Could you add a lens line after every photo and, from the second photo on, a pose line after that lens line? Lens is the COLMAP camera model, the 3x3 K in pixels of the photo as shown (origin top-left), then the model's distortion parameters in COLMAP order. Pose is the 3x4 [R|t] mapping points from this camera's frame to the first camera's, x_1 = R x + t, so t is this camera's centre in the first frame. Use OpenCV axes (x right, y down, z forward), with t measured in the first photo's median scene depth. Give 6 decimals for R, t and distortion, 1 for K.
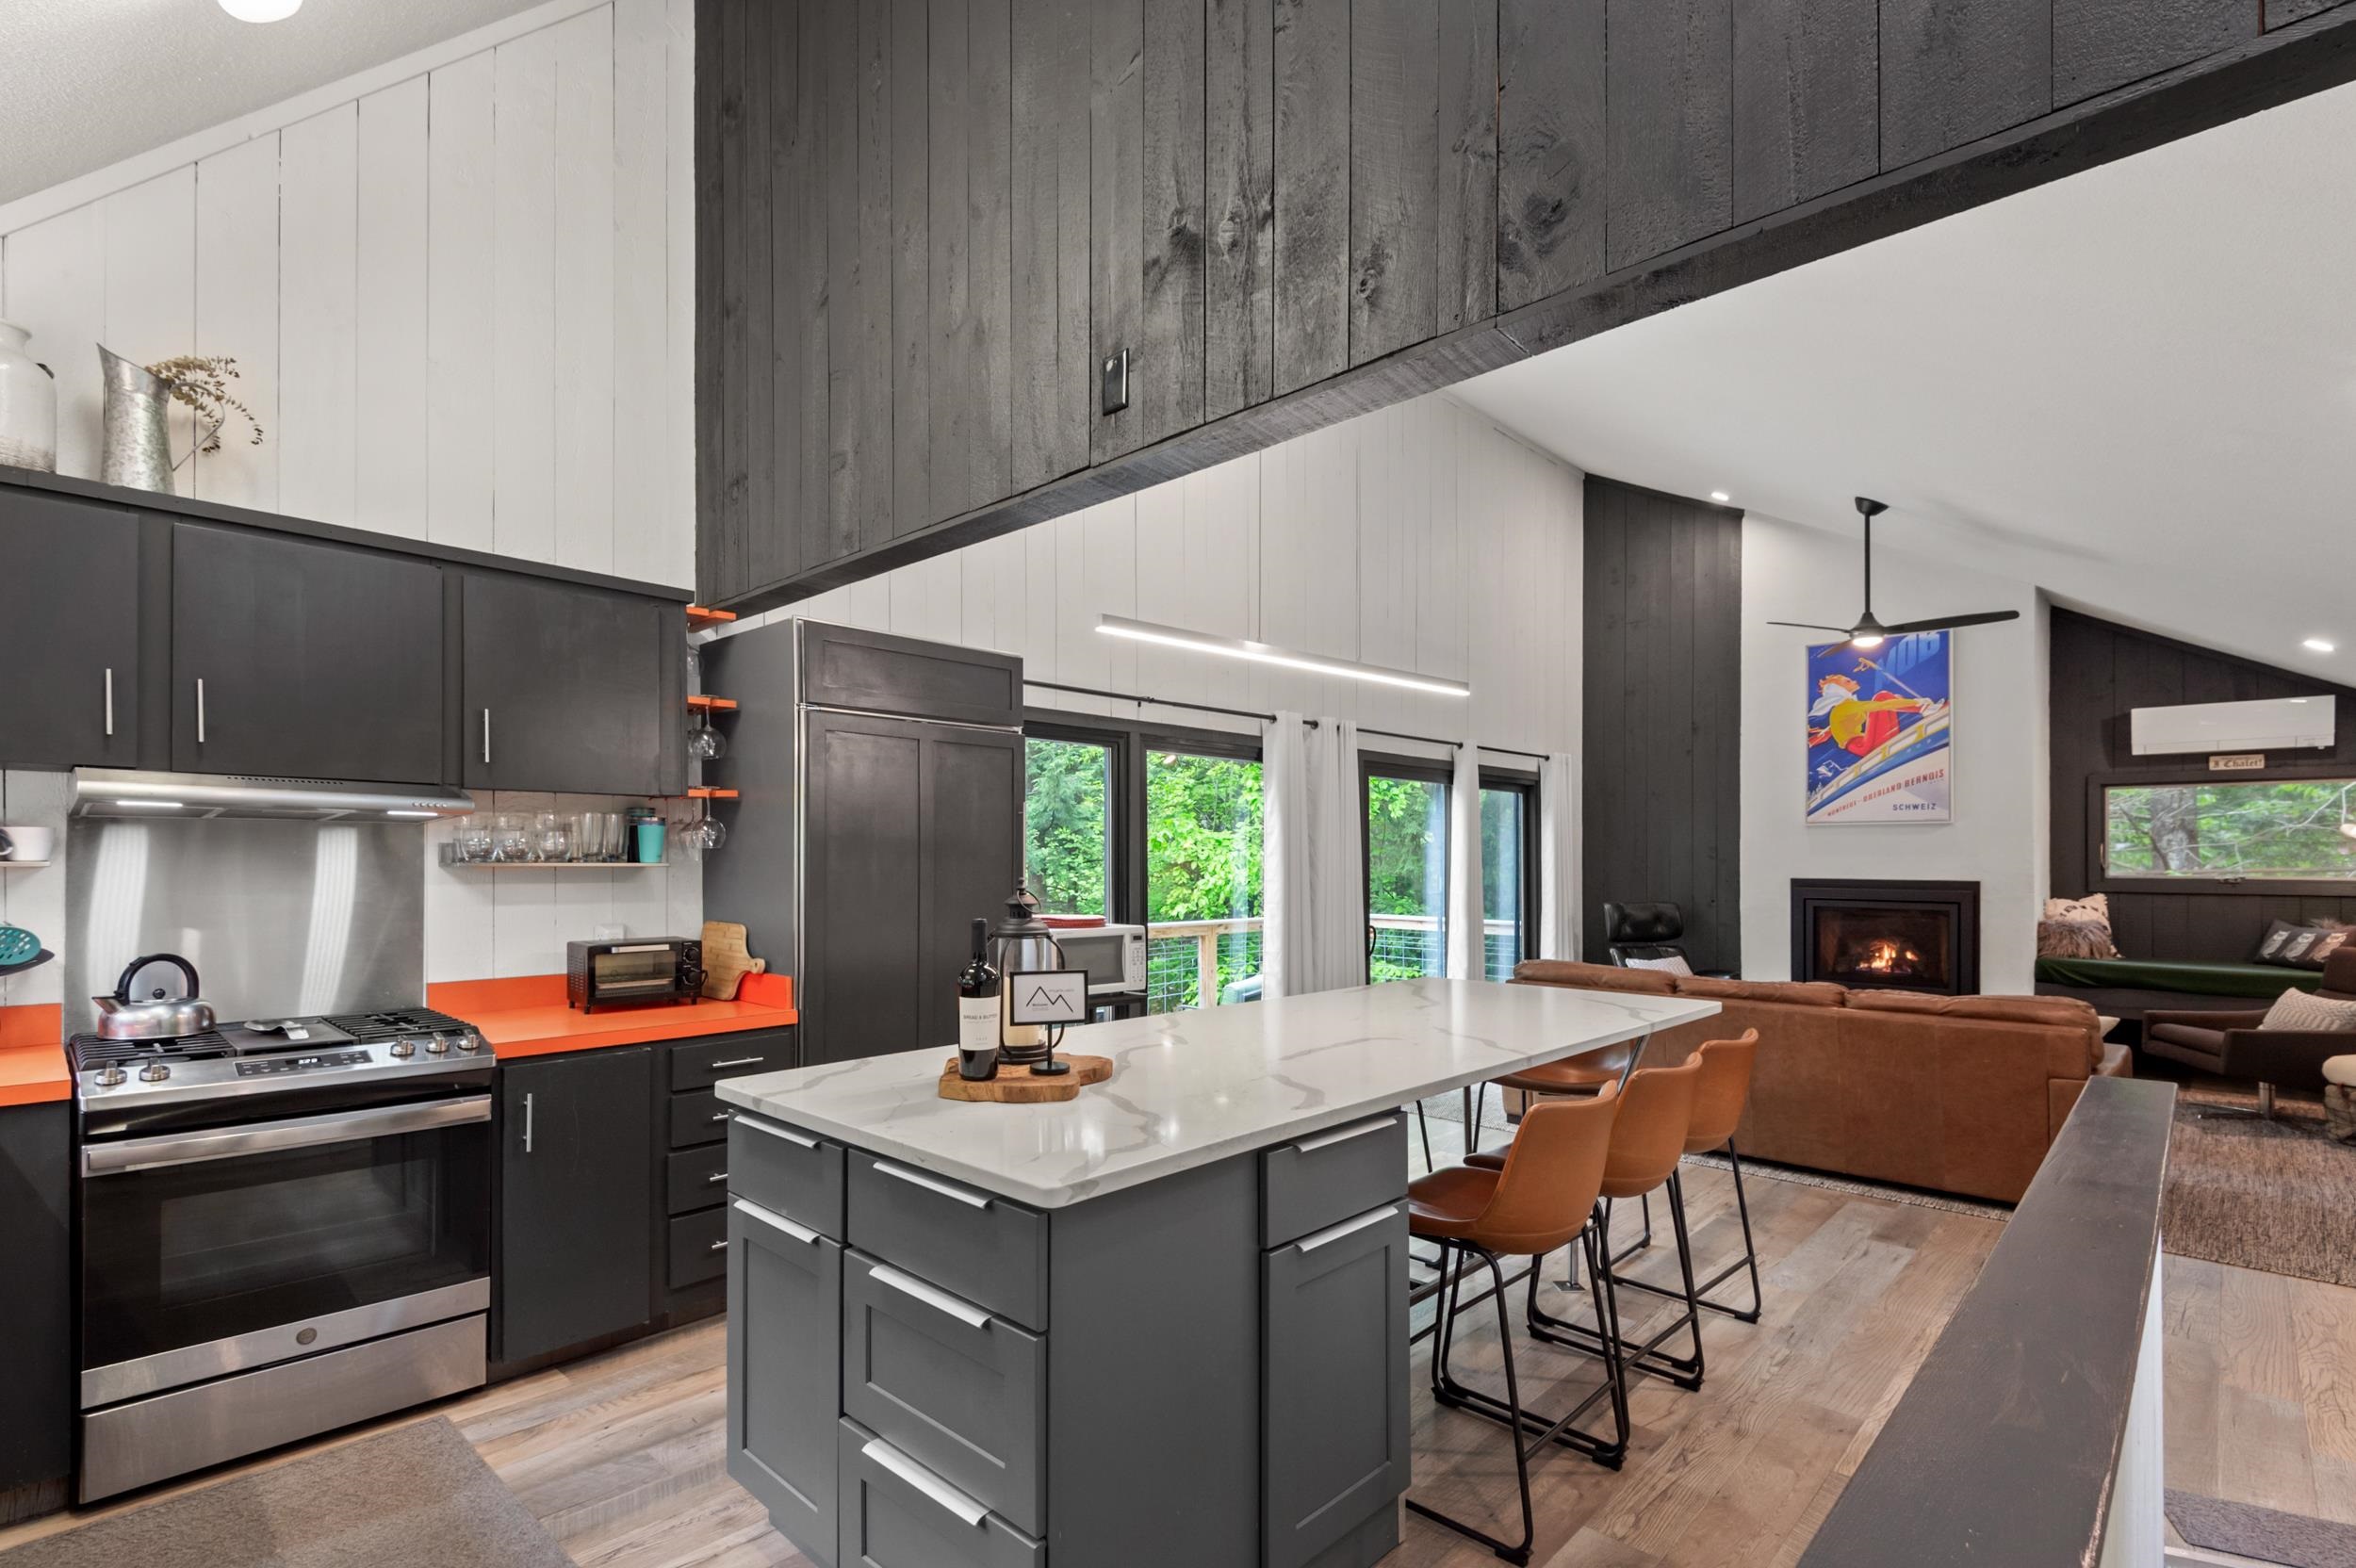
lens RADIAL K [[1086.0, 0, 1157.7], [0, 1086.0, 850.3], [0, 0, 1]] dist [0.024013, -0.012266]
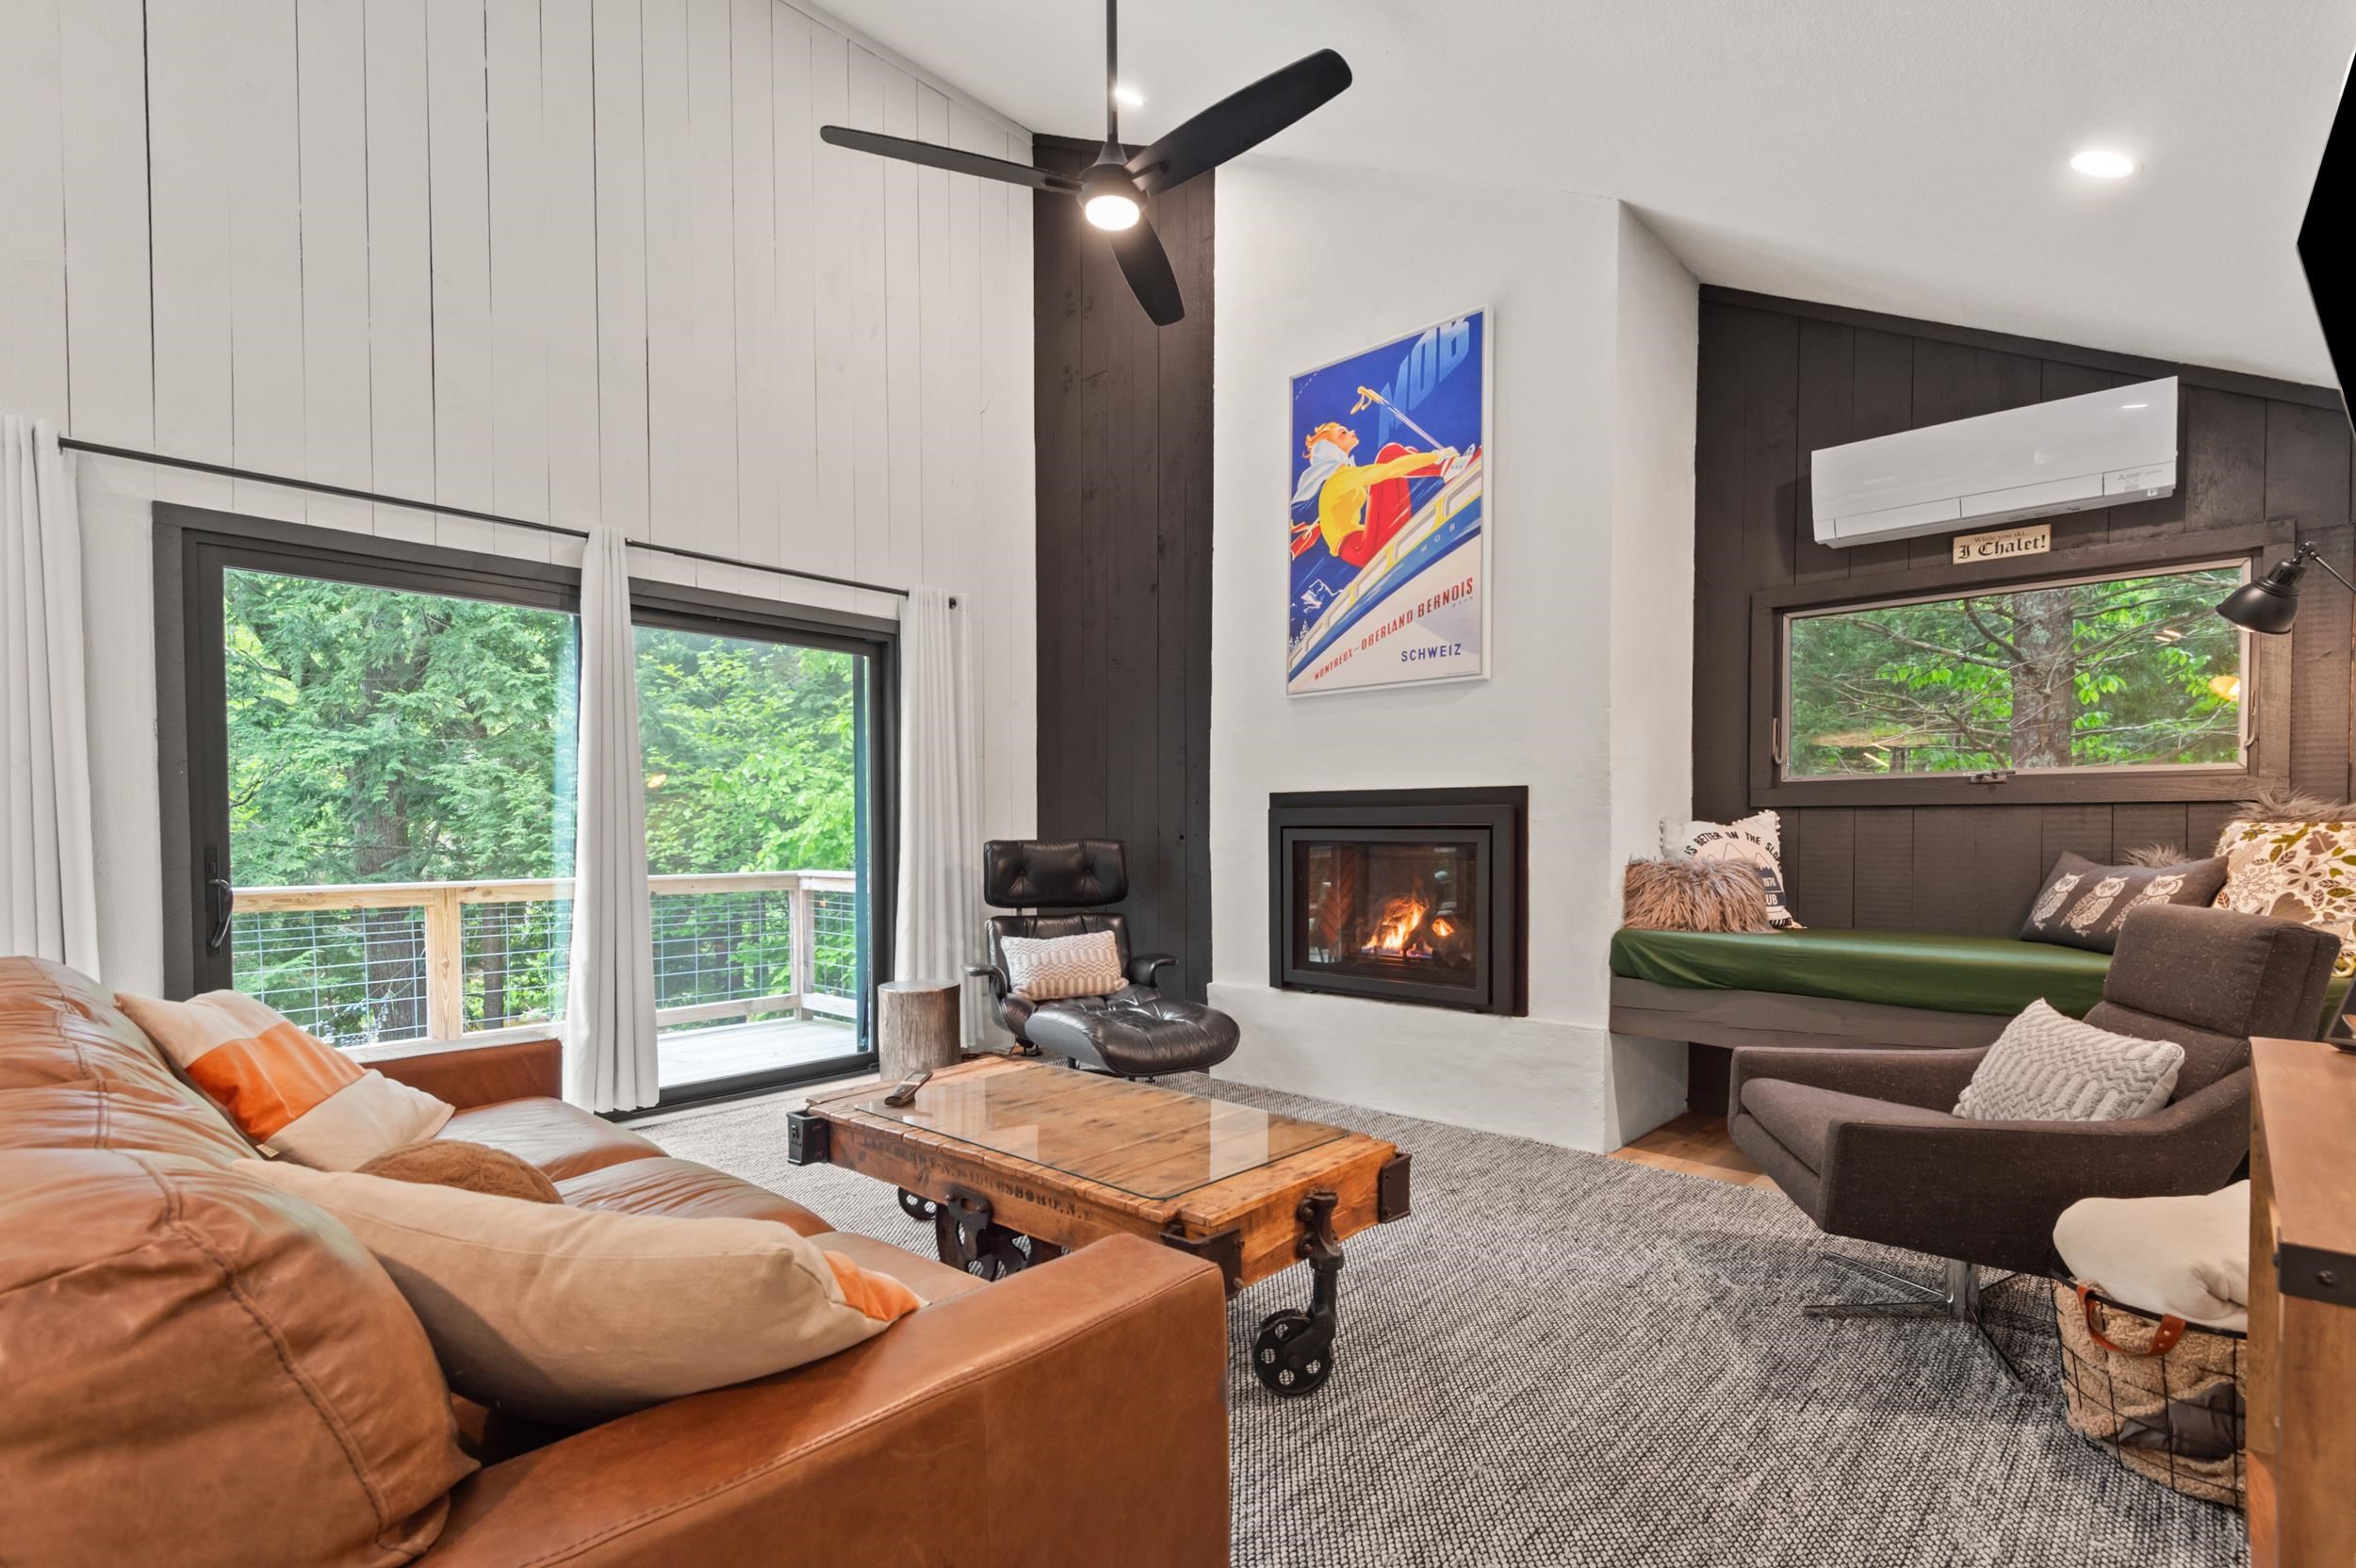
lens RADIAL K [[1086.0, 0, 1158.8], [0, 1086.0, 848.1], [0, 0, 1]] dist [0.024013, -0.012266]
pose [[0.999926, -0.006087, 0.010495, 0.548784], [0.005822, 0.999670, 0.025020, 0.042441], [-0.010644, -0.024957, 0.999632, 0.460923]]
